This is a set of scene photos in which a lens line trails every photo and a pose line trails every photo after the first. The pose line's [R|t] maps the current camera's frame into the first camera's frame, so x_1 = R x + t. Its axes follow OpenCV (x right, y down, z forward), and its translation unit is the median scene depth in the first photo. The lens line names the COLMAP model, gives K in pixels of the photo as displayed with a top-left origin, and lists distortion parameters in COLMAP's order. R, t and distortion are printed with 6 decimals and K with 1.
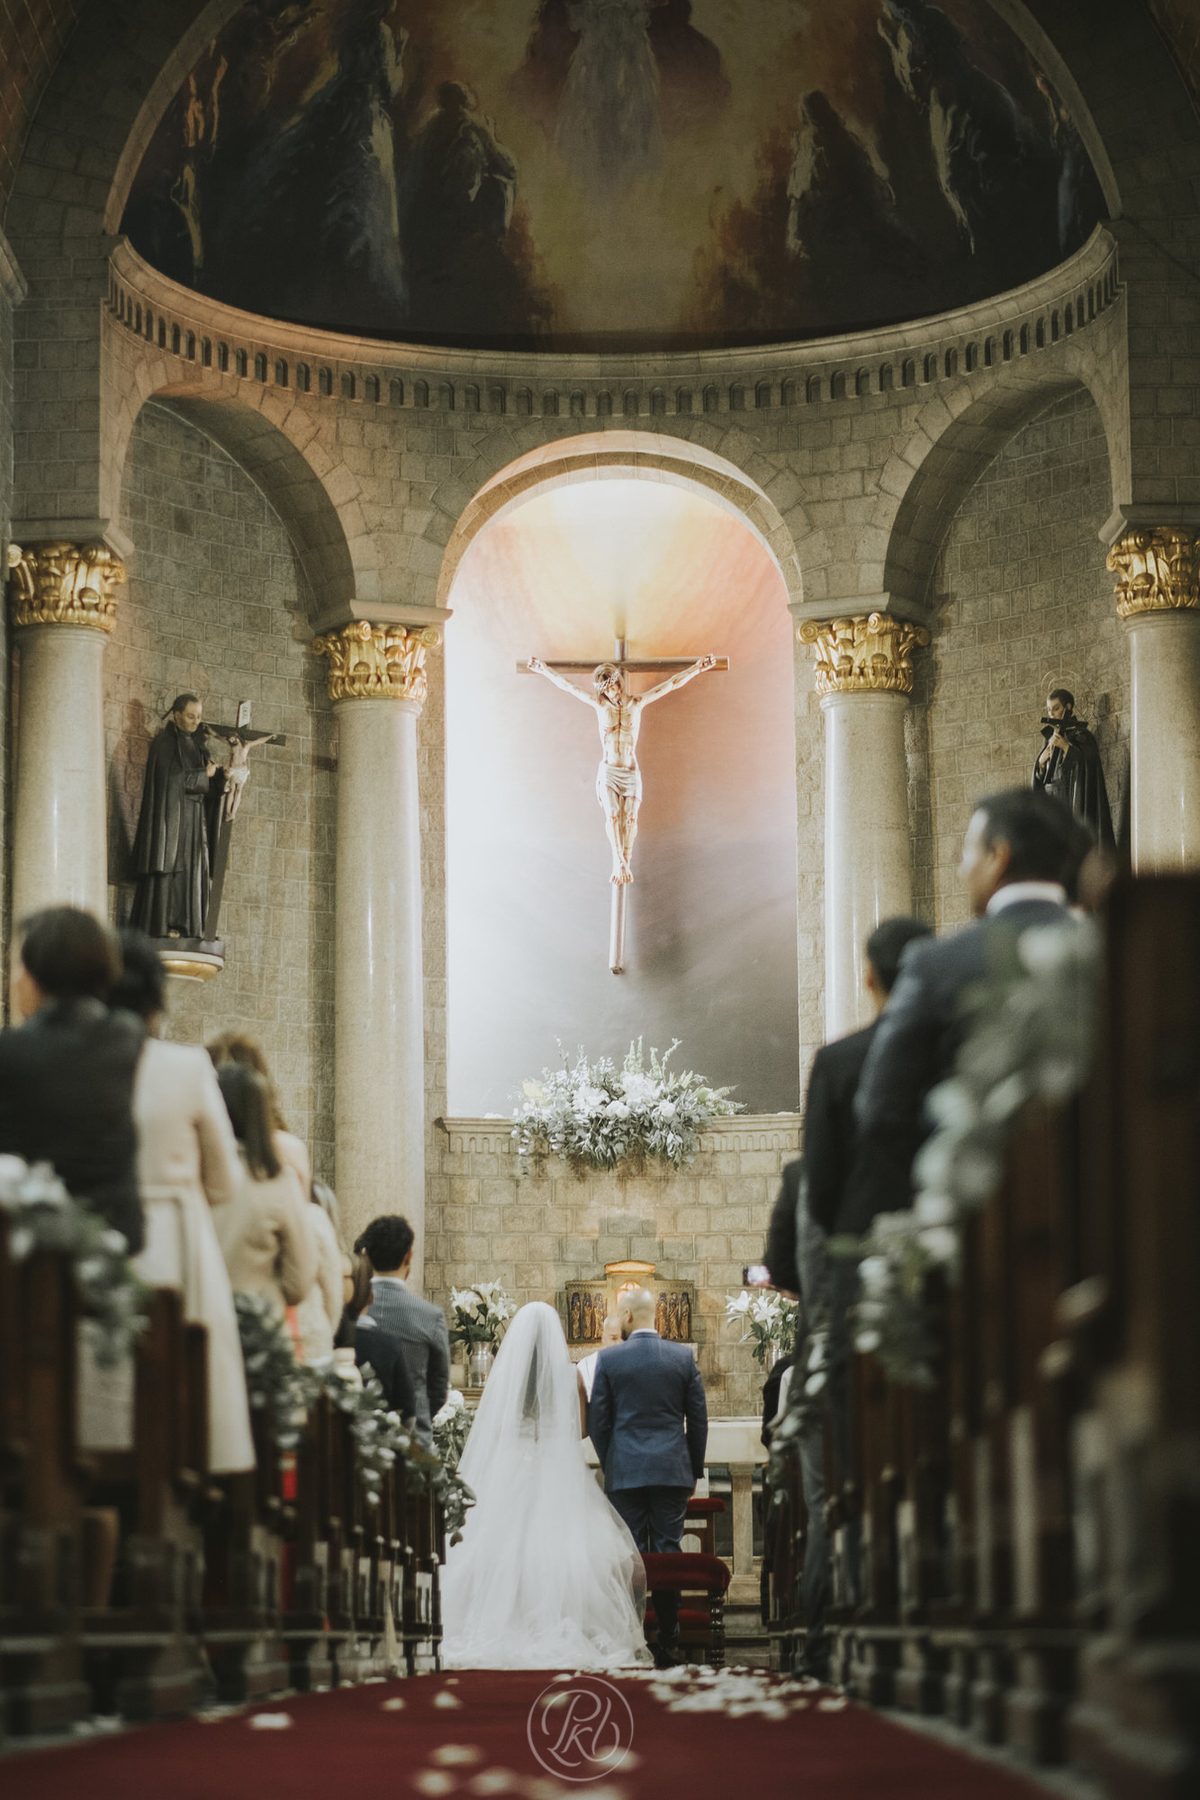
lens RADIAL K [[4477.3, 0, 600.0], [0, 4477.3, 900.0], [0, 0, 1]] dist [0.037783, 0.145439]
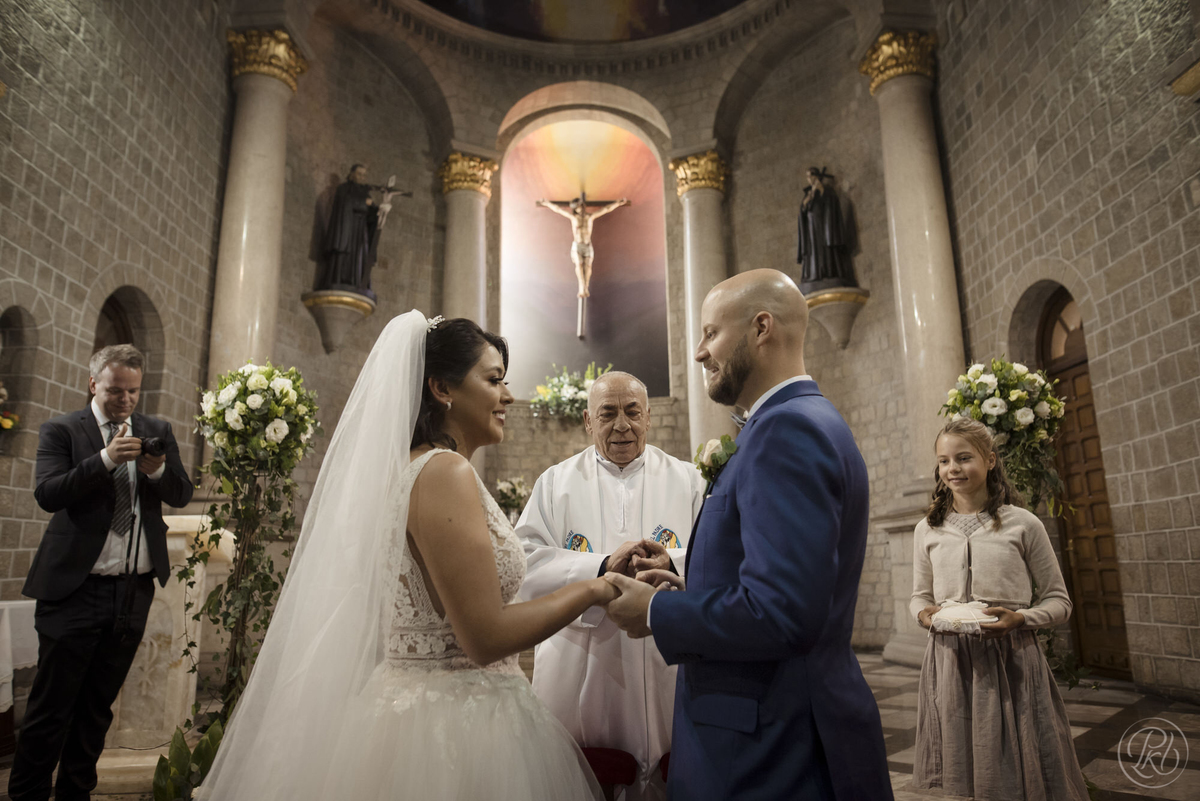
lens RADIAL K [[779.4, 0, 600.0], [0, 779.4, 400.5], [0, 0, 1]] dist [-0.004496, -0.000927]
pose [[0.998952, 0.002239, 0.045718, -0.004471], [0.000706, 0.997931, -0.064294, 0.072354], [-0.045767, 0.064259, 0.996883, 0.646958]]
